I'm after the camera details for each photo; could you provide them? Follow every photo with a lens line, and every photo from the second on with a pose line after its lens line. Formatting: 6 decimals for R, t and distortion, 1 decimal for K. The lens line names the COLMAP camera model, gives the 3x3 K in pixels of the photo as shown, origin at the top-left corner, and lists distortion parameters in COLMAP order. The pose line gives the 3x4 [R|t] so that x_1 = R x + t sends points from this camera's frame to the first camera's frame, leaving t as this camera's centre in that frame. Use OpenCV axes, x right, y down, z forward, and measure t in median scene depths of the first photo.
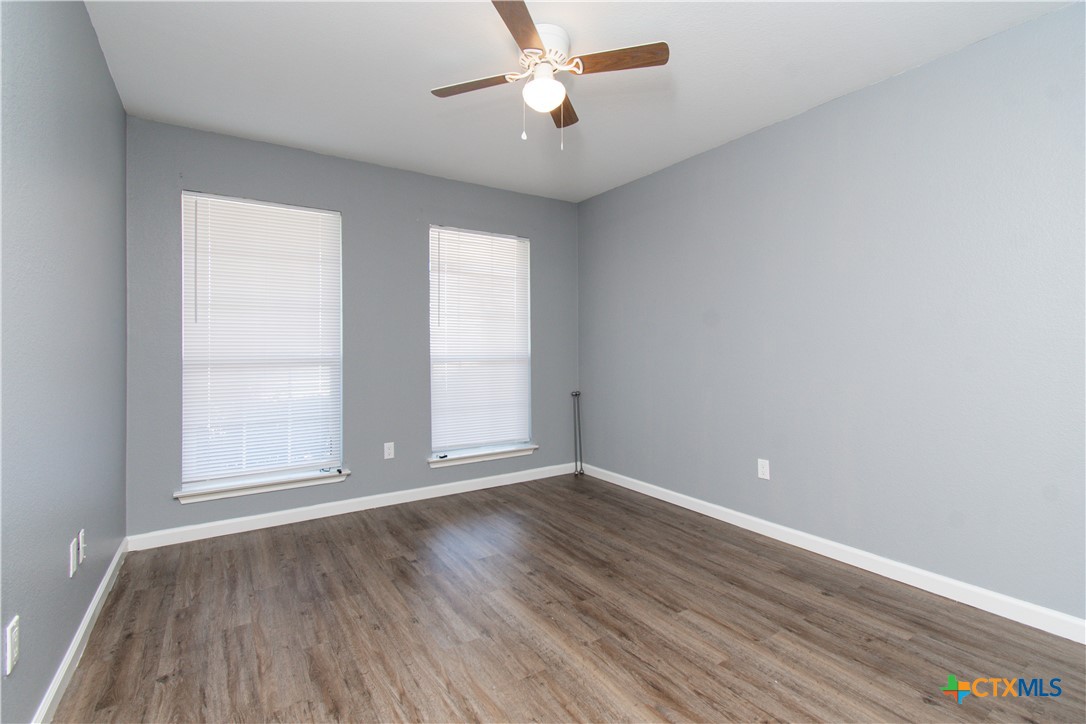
lens RADIAL K [[488.9, 0, 539.2], [0, 488.9, 340.2], [0, 0, 1]] dist [0.001019, -0.000050]
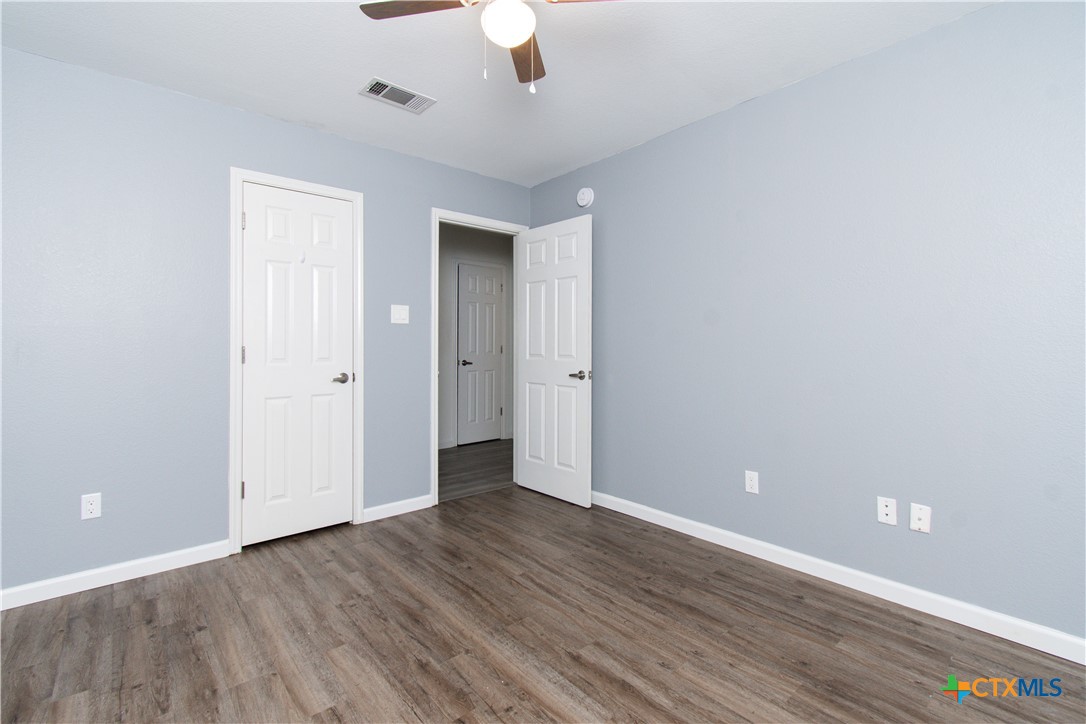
lens RADIAL K [[488.9, 0, 539.2], [0, 488.9, 340.2], [0, 0, 1]] dist [0.001019, -0.000050]
pose [[-0.991921, 0.008055, -0.126603, 0.066708], [0.010855, 0.999711, -0.021441, 0.023786], [0.126393, -0.022642, -0.991722, 1.866186]]
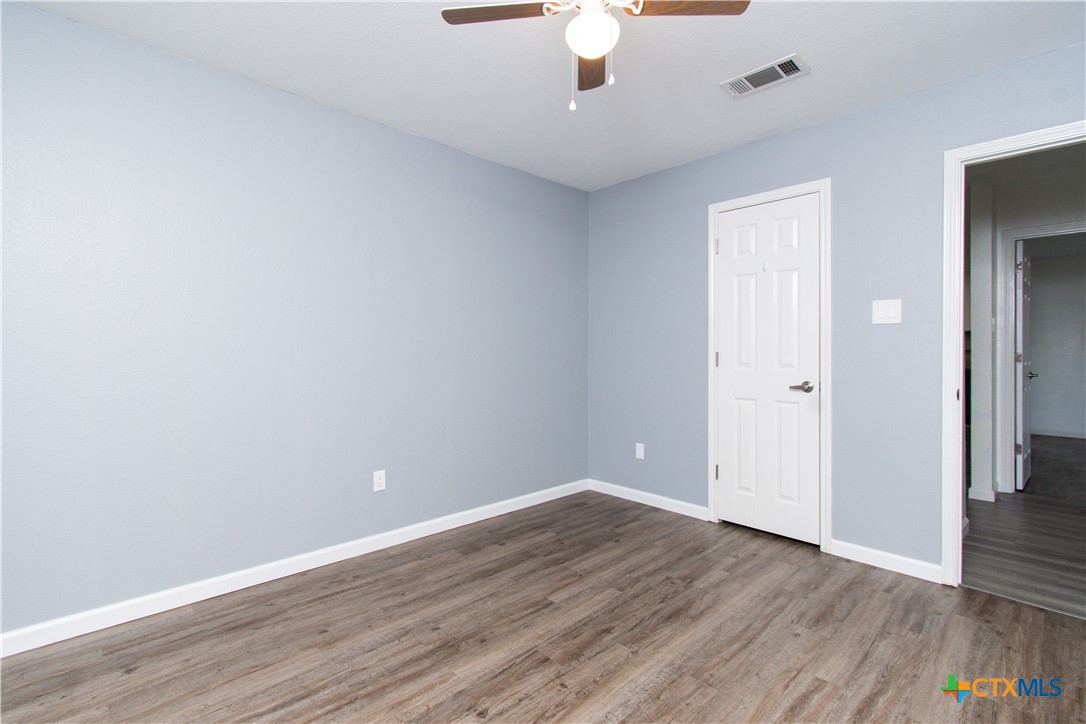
lens RADIAL K [[494.6, 0, 535.5], [0, 494.6, 349.3], [0, 0, 1]] dist [-0.000033, -0.000381]
pose [[-0.169564, 0.009006, 0.985478, -0.803955], [-0.014775, 0.999823, -0.011680, 0.023003], [-0.985408, -0.016541, -0.169401, 1.286606]]
